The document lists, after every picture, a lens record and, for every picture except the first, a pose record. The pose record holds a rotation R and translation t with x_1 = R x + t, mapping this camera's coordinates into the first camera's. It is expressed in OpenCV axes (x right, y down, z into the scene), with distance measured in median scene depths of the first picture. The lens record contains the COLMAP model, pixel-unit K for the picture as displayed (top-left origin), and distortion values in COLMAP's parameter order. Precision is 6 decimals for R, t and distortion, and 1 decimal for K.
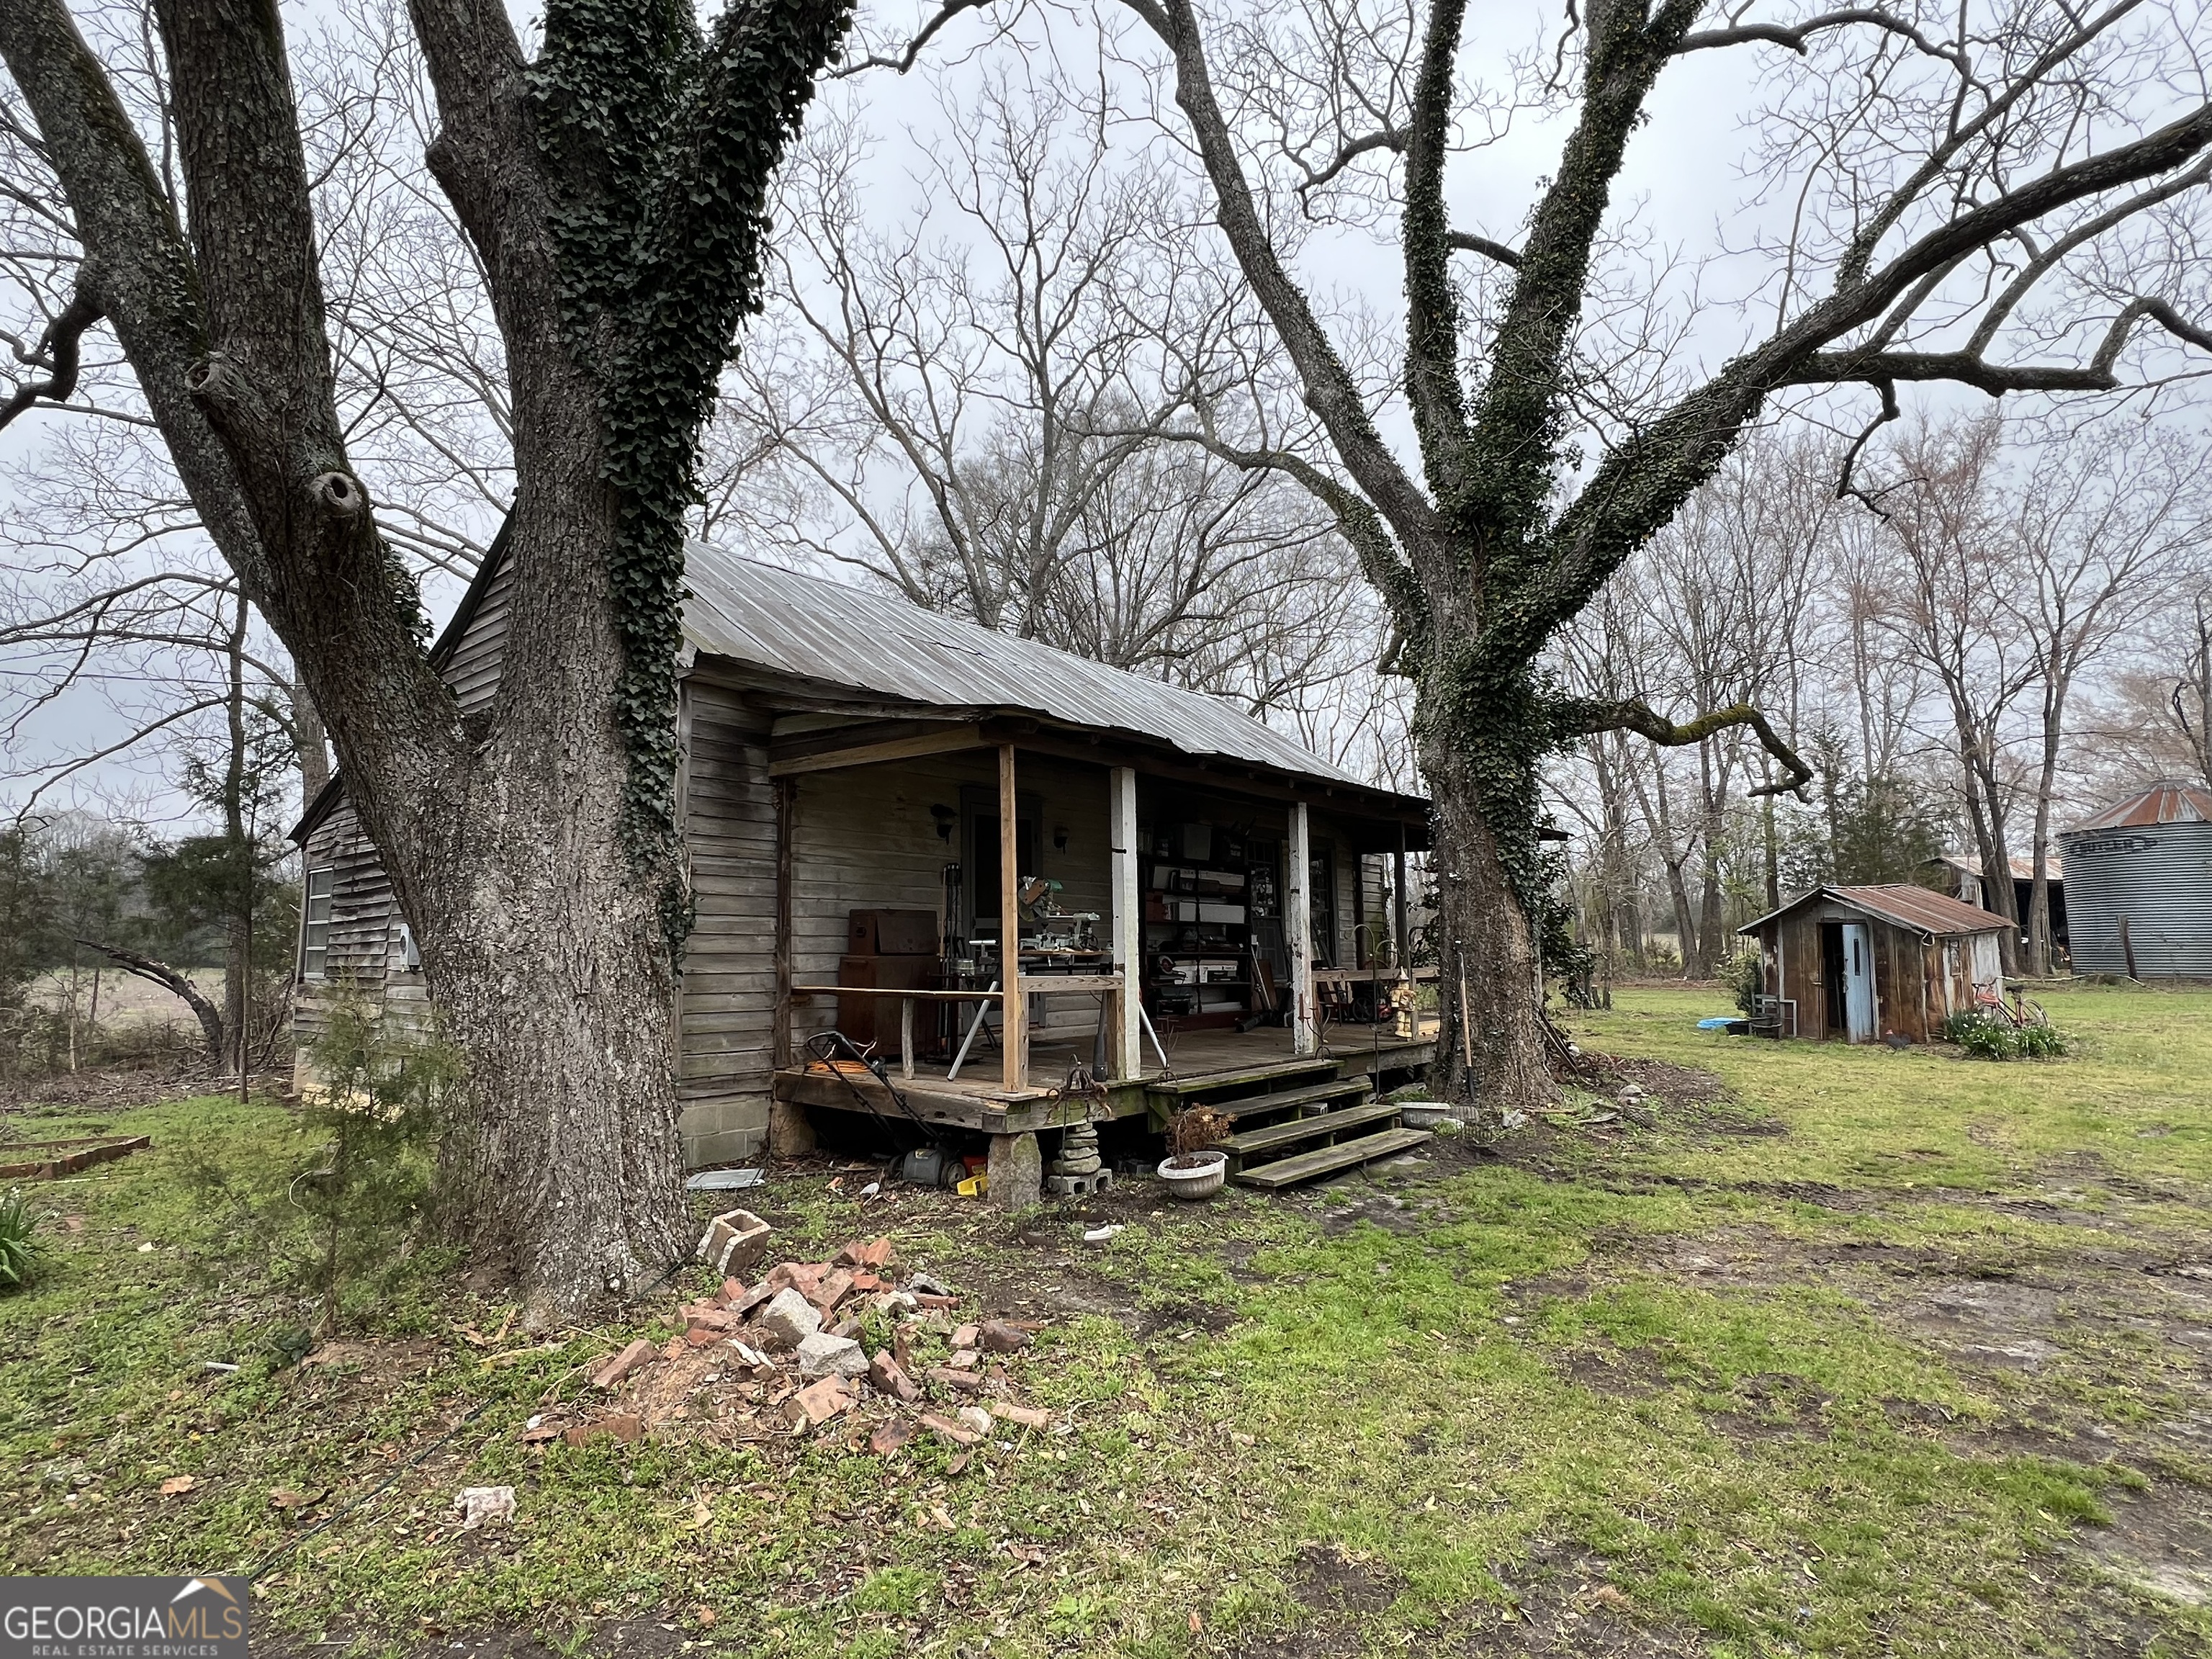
lens RADIAL K [[1109.8, 0, 1092.4], [0, 1109.8, 823.7], [0, 0, 1]] dist [-0.000630, -0.000148]
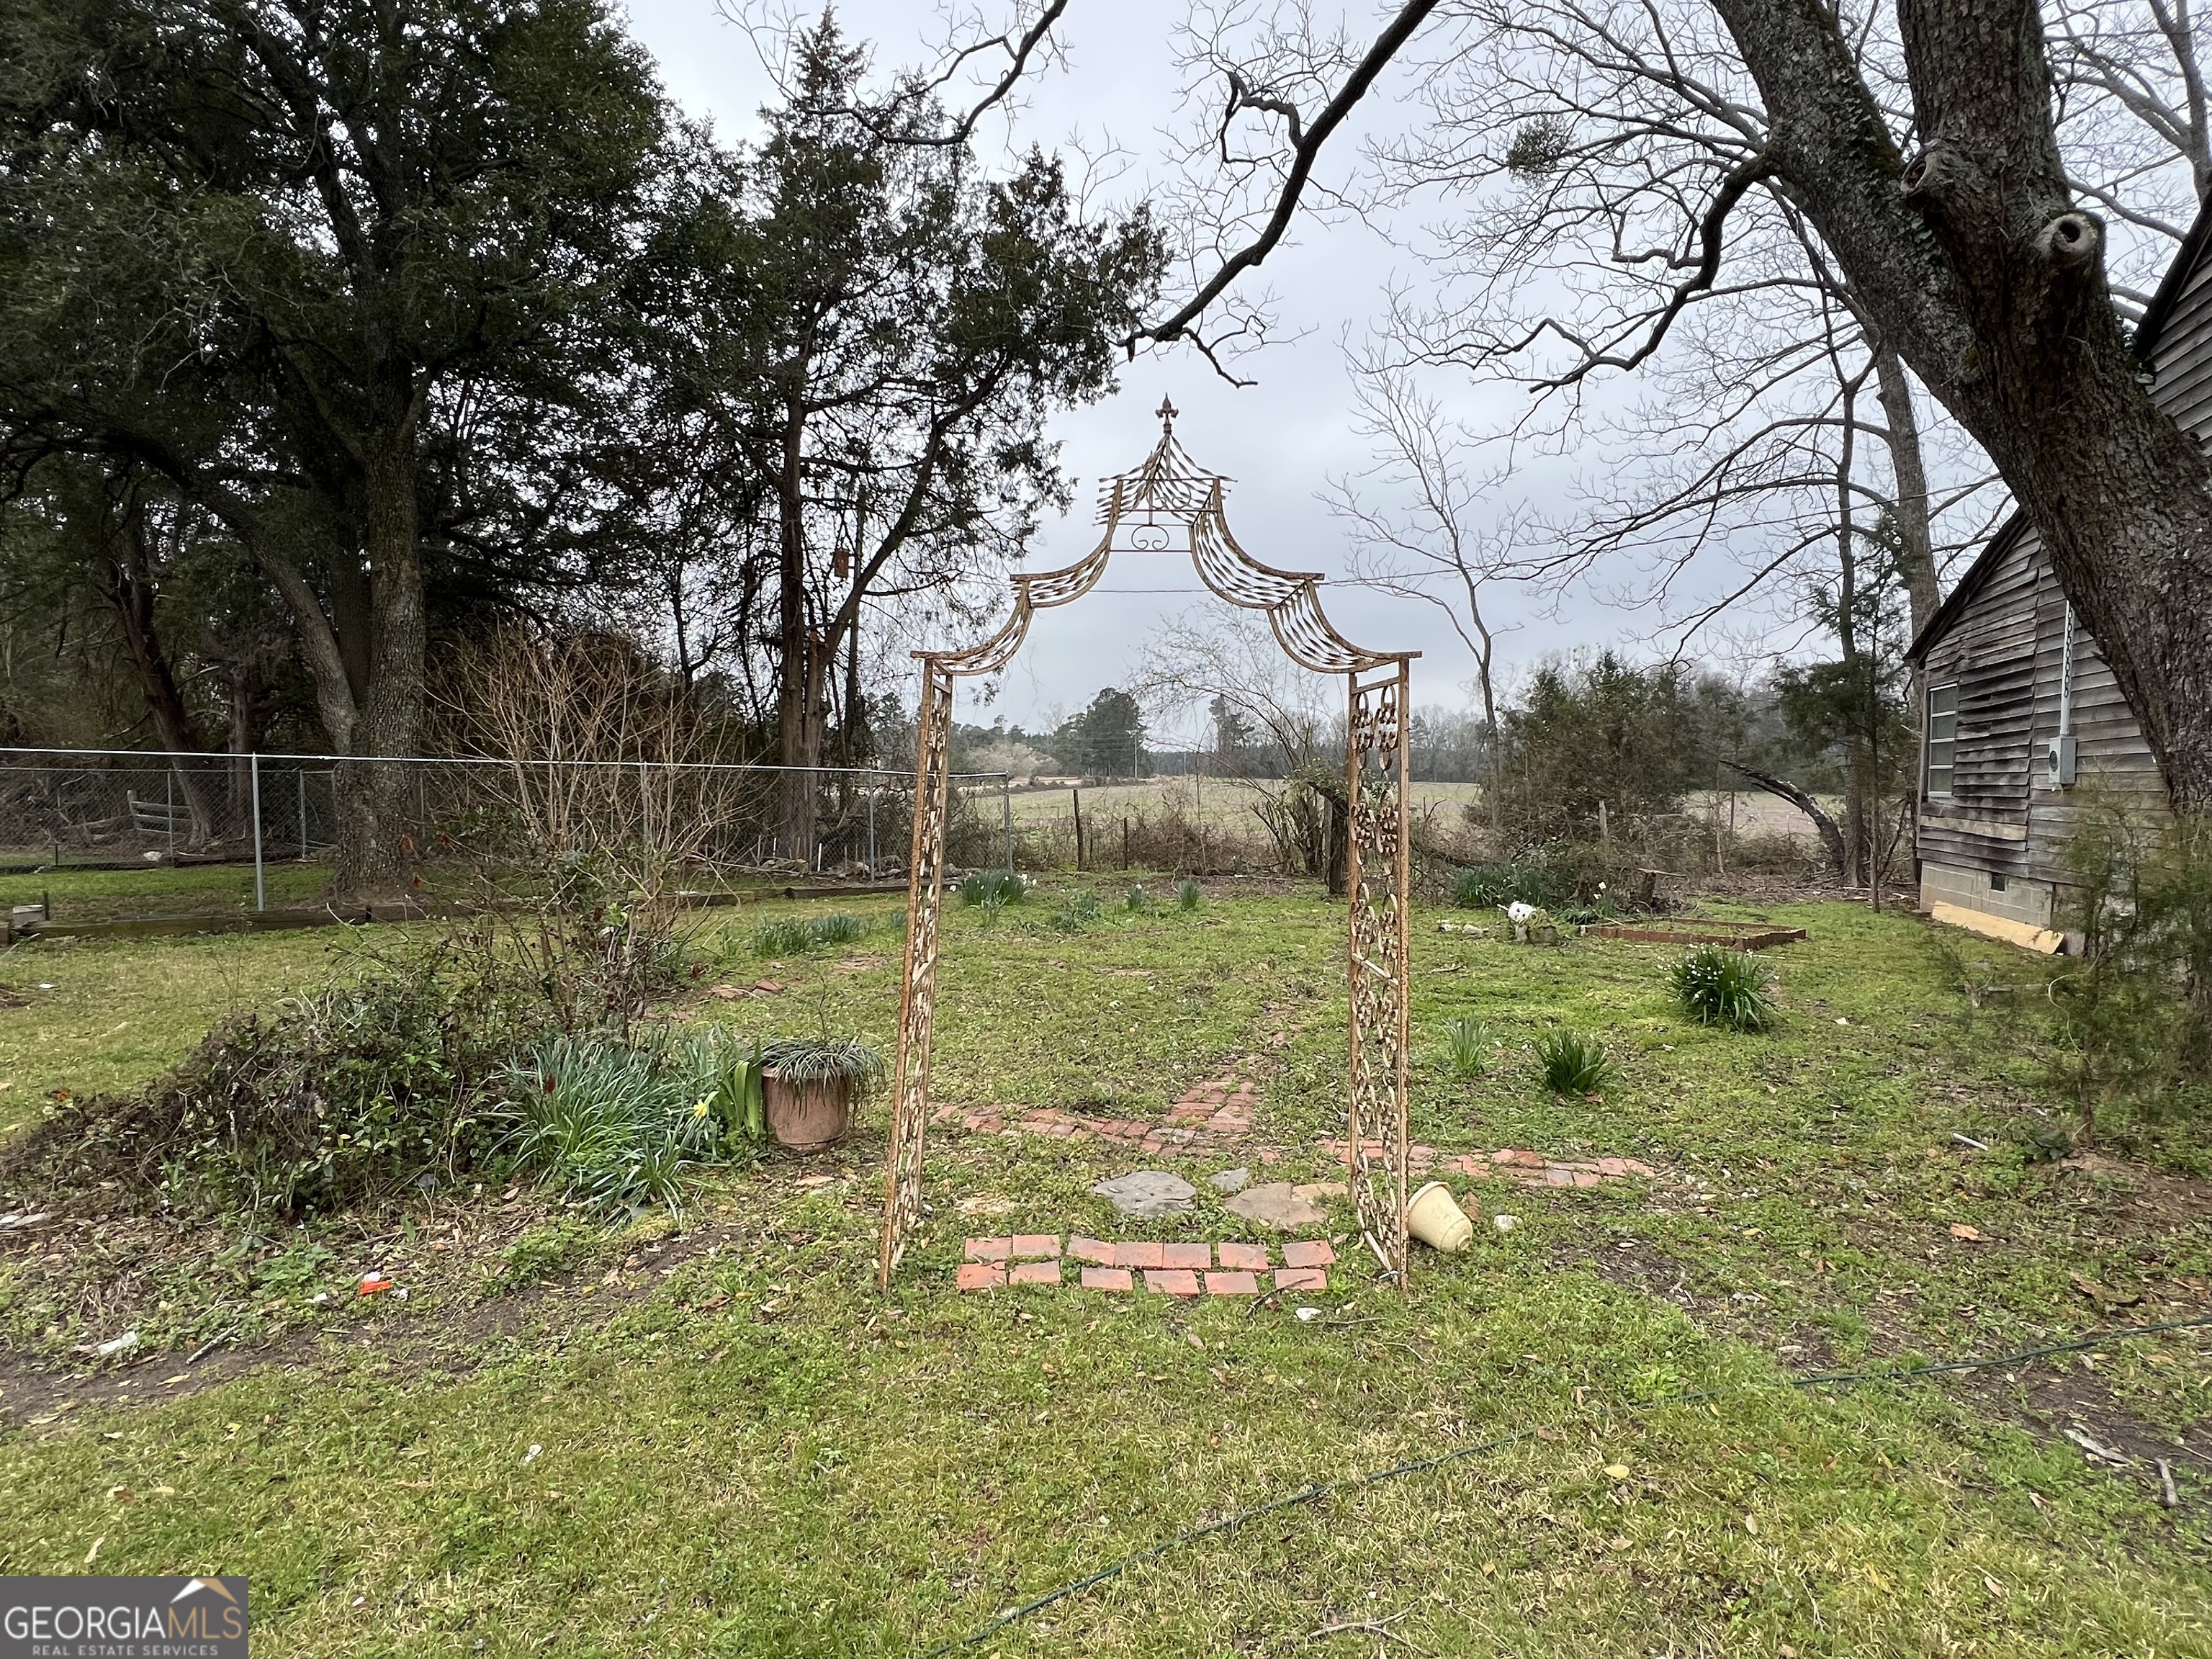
lens RADIAL K [[1109.8, 0, 1092.4], [0, 1109.8, 823.7], [0, 0, 1]] dist [-0.000630, -0.000148]
pose [[0.347905, 0.048244, -0.936288, -0.094873], [0.092620, 0.992021, 0.085531, 0.020785], [0.932943, -0.116476, 0.340661, -0.093962]]
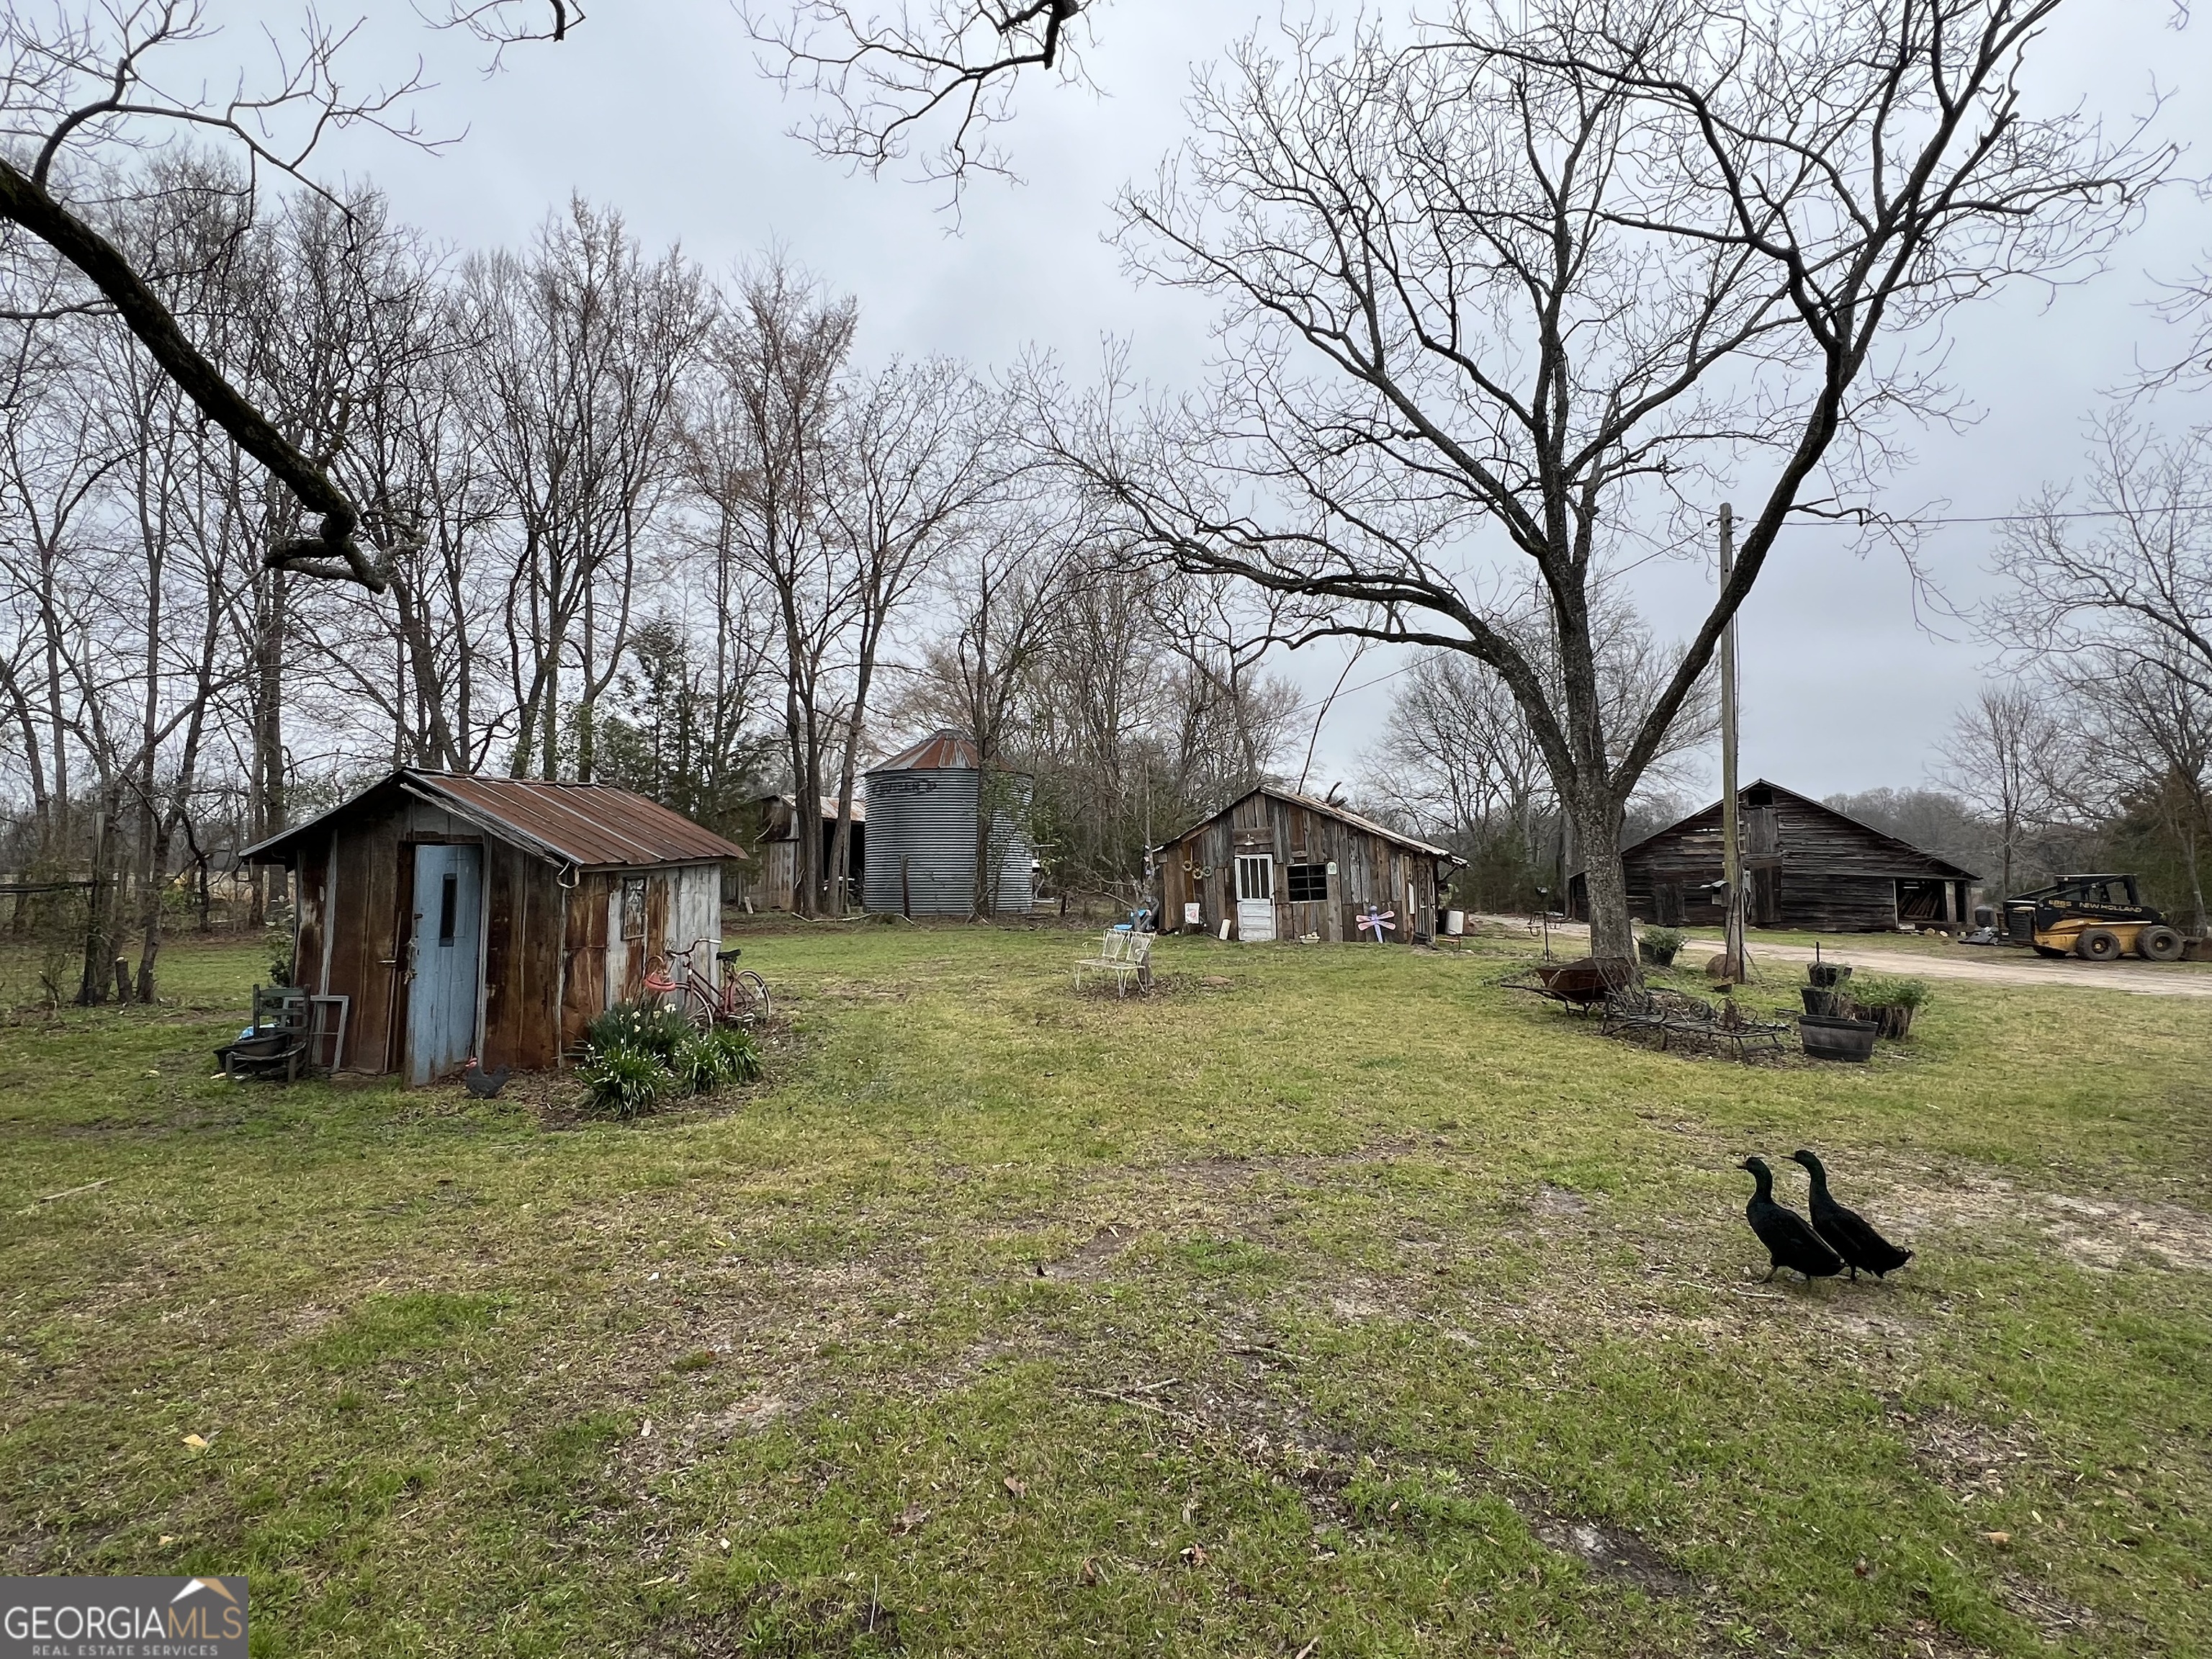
lens RADIAL K [[1109.8, 0, 1092.4], [0, 1109.8, 823.7], [0, 0, 1]] dist [-0.000630, -0.000148]
pose [[0.621609, 0.044391, 0.782069, 0.113469], [-0.088907, 0.995940, 0.014136, 0.011751], [-0.778266, -0.078319, 0.623032, 0.111564]]
